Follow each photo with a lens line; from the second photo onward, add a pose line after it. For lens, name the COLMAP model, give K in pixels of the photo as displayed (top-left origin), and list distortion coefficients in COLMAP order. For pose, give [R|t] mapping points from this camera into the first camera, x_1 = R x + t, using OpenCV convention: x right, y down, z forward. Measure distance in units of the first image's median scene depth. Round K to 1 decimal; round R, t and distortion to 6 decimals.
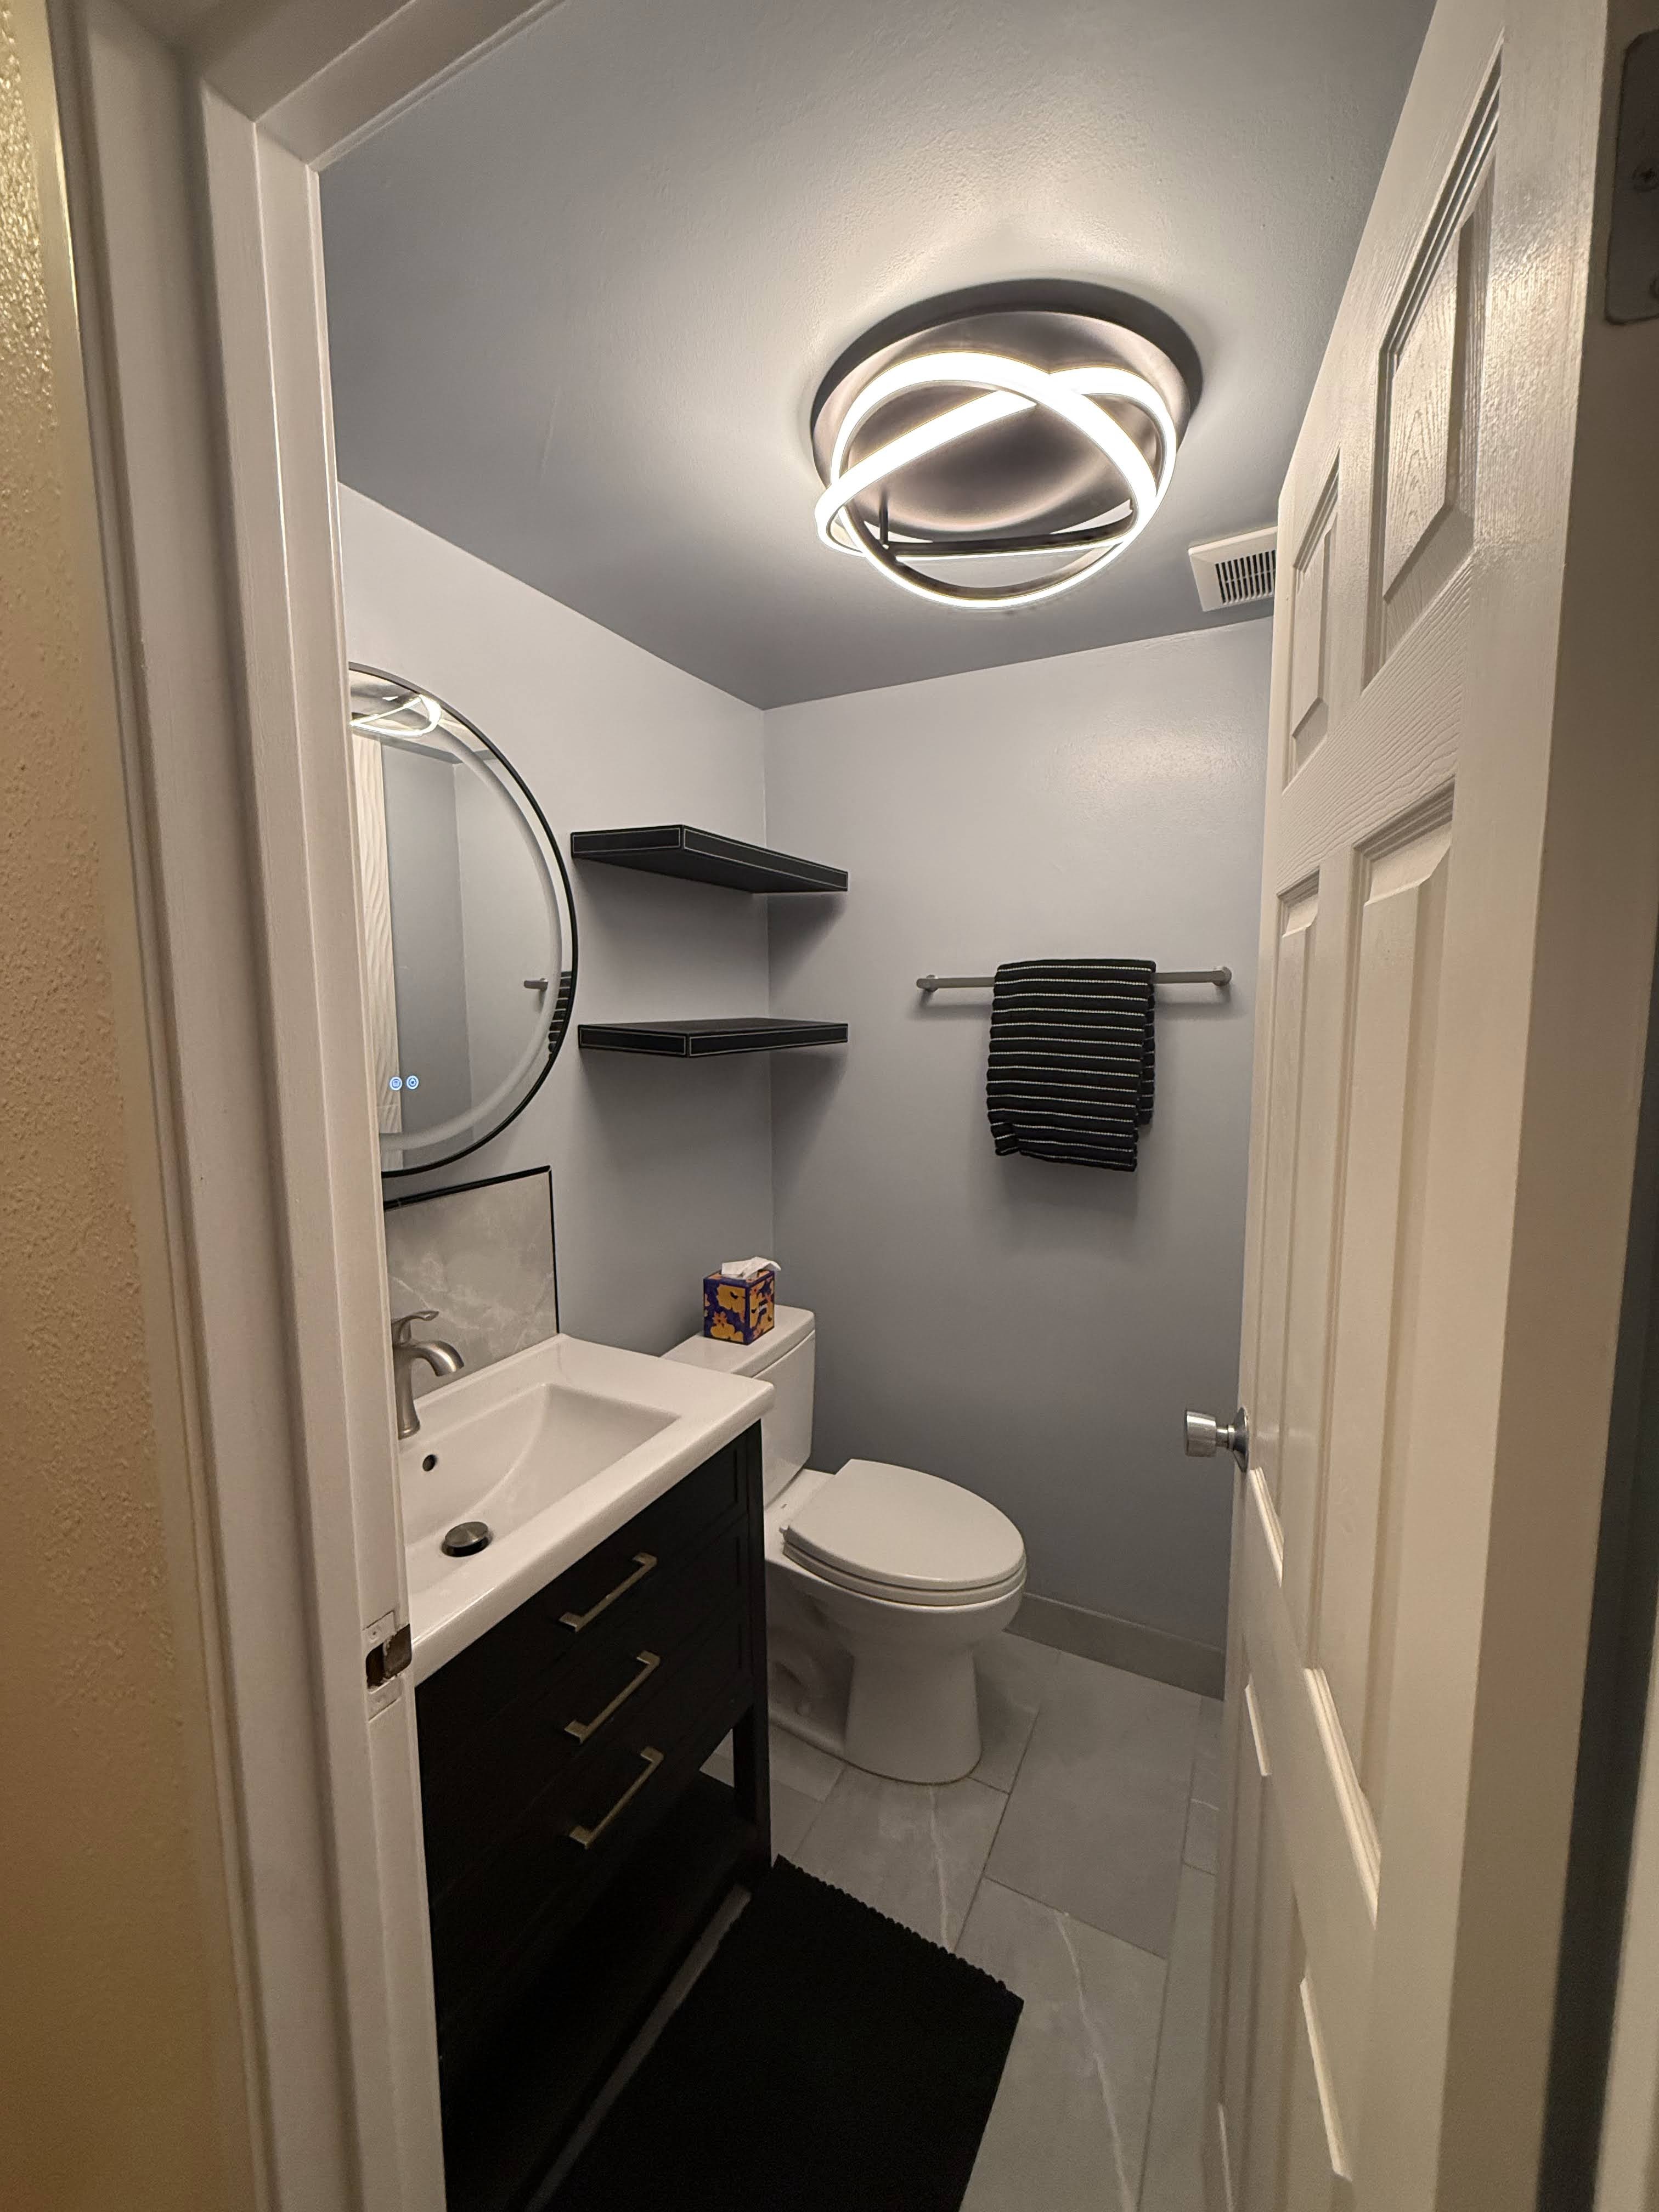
lens RADIAL K [[874.6, 0, 830.8], [0, 874.6, 1110.1], [0, 0, 1]] dist [0.002058, -0.000076]
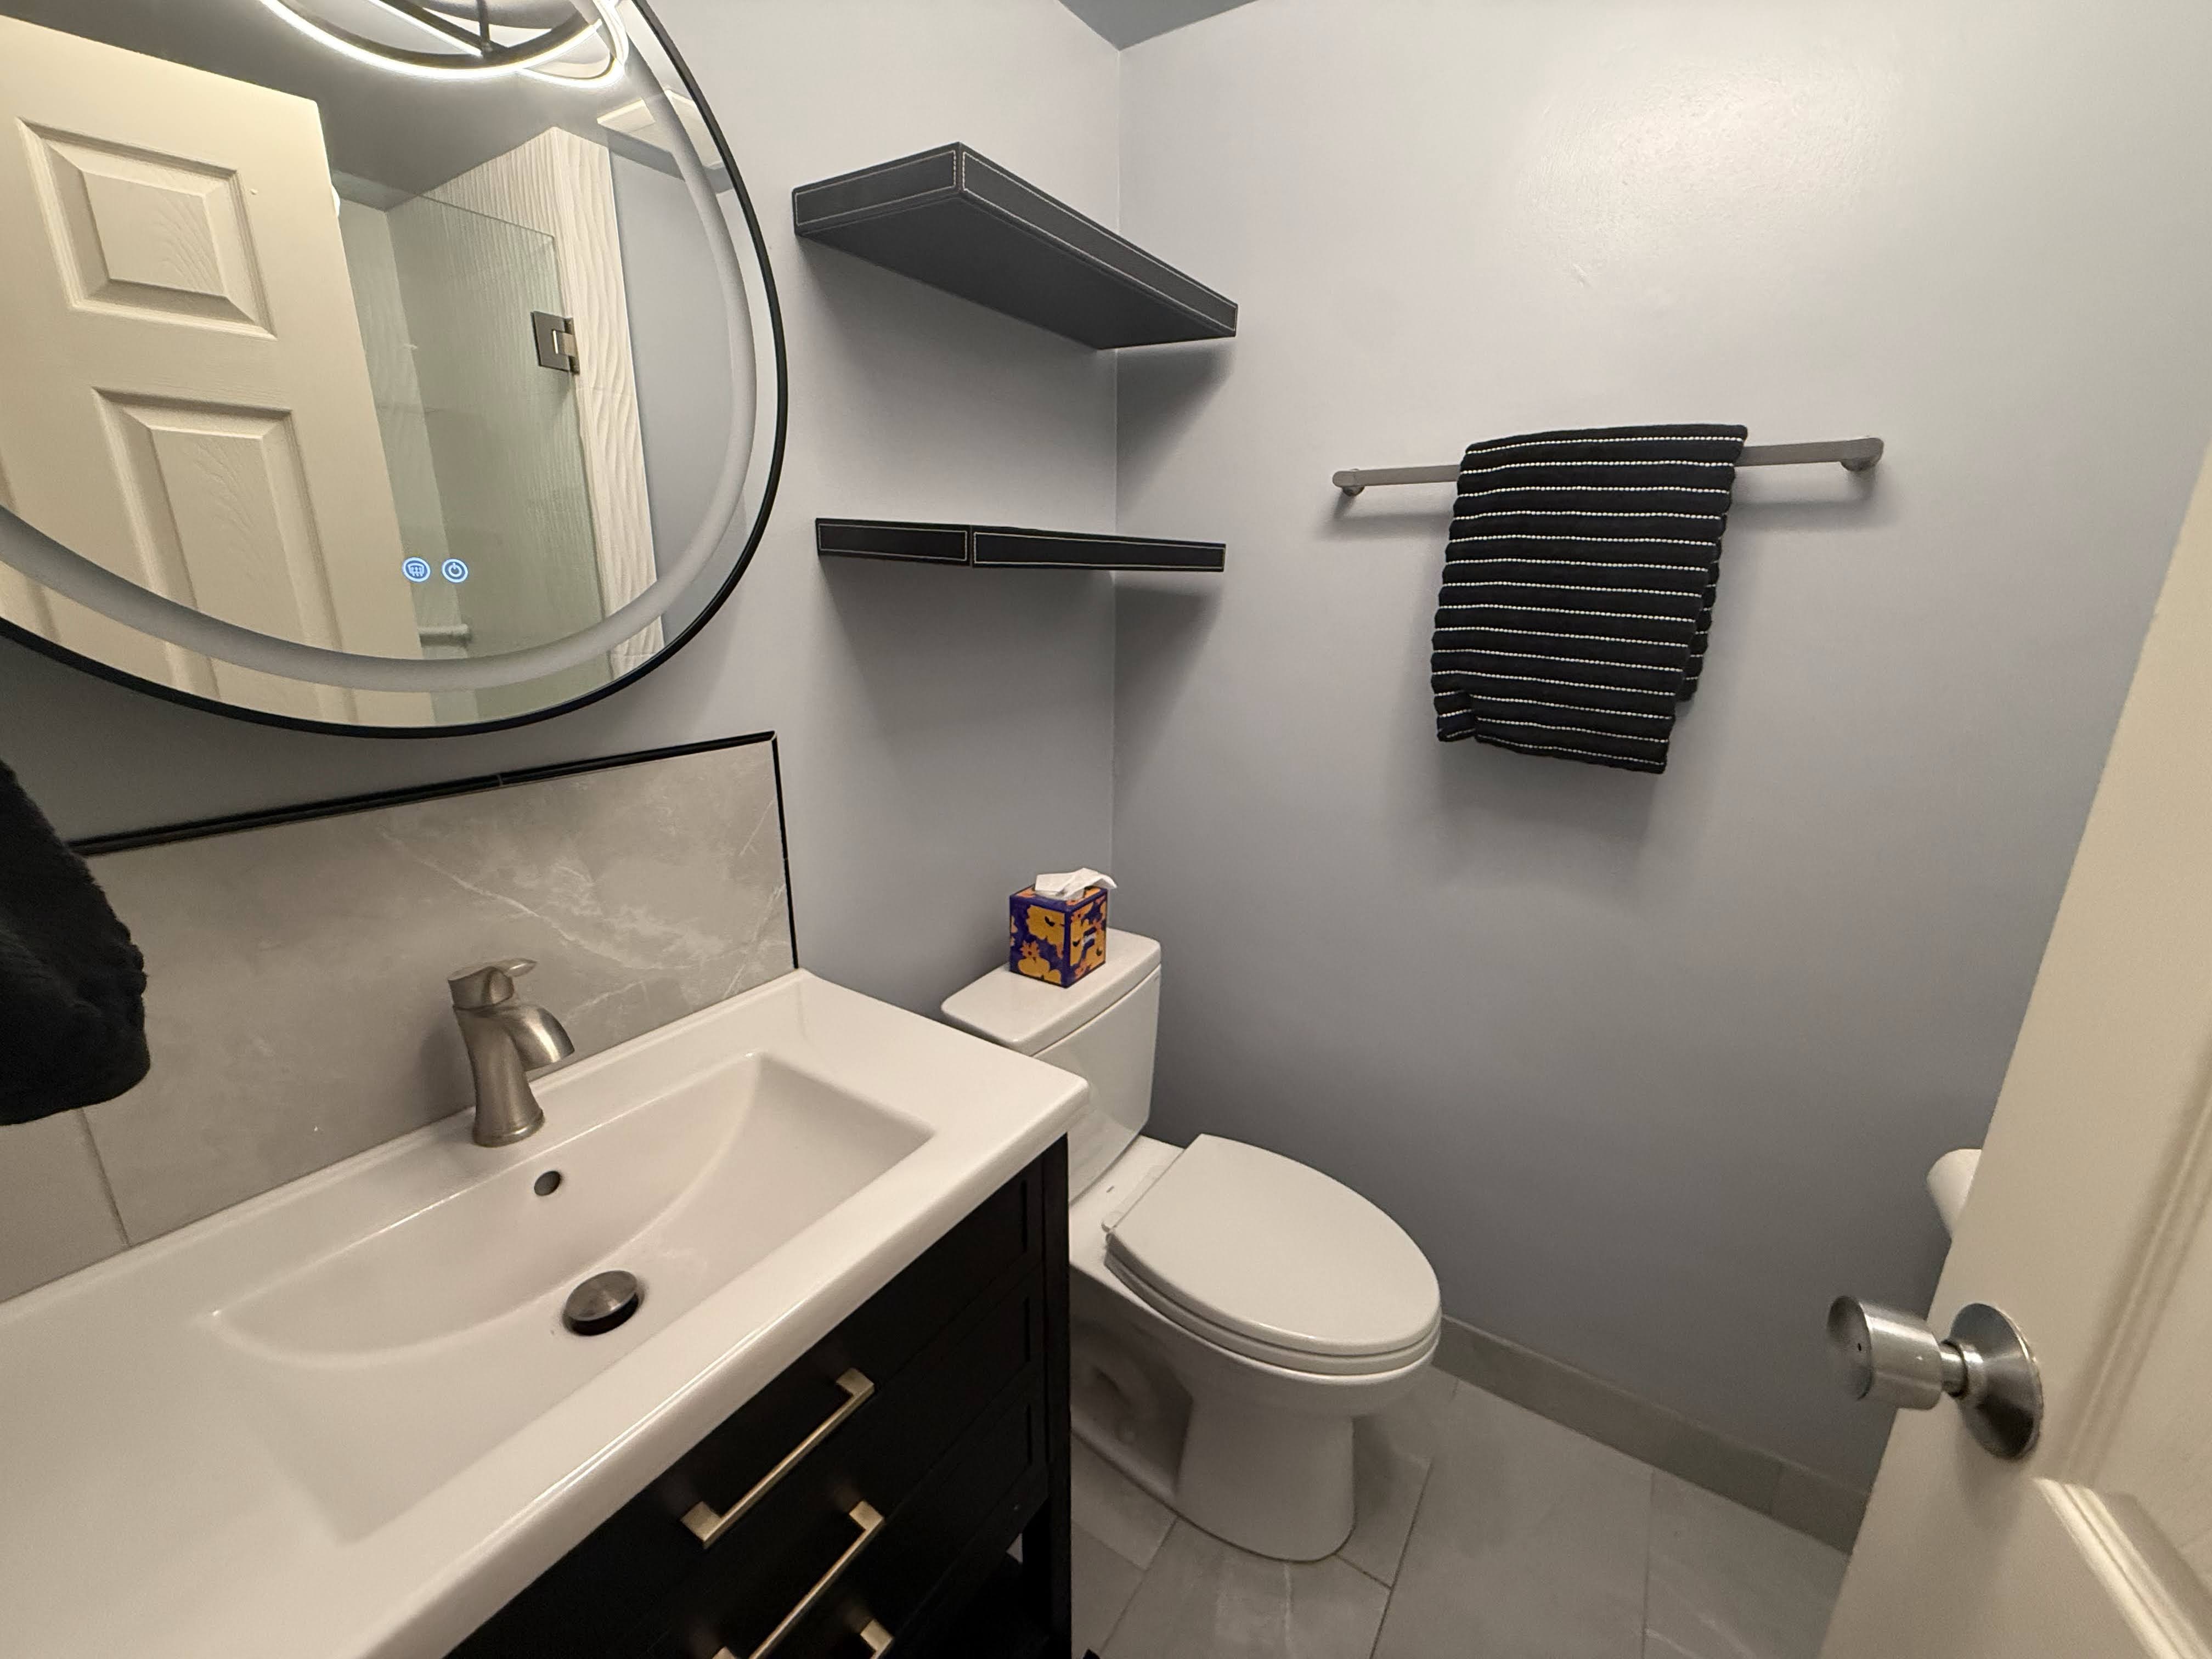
lens RADIAL K [[874.6, 0, 1108.3], [0, 874.6, 823.0], [0, 0, 1]] dist [0.002058, -0.000076]
pose [[0.994700, 0.045044, -0.092430, 0.000748], [-0.030628, 0.987931, 0.151834, 0.020700], [0.098154, -0.148199, 0.984075, 0.317816]]
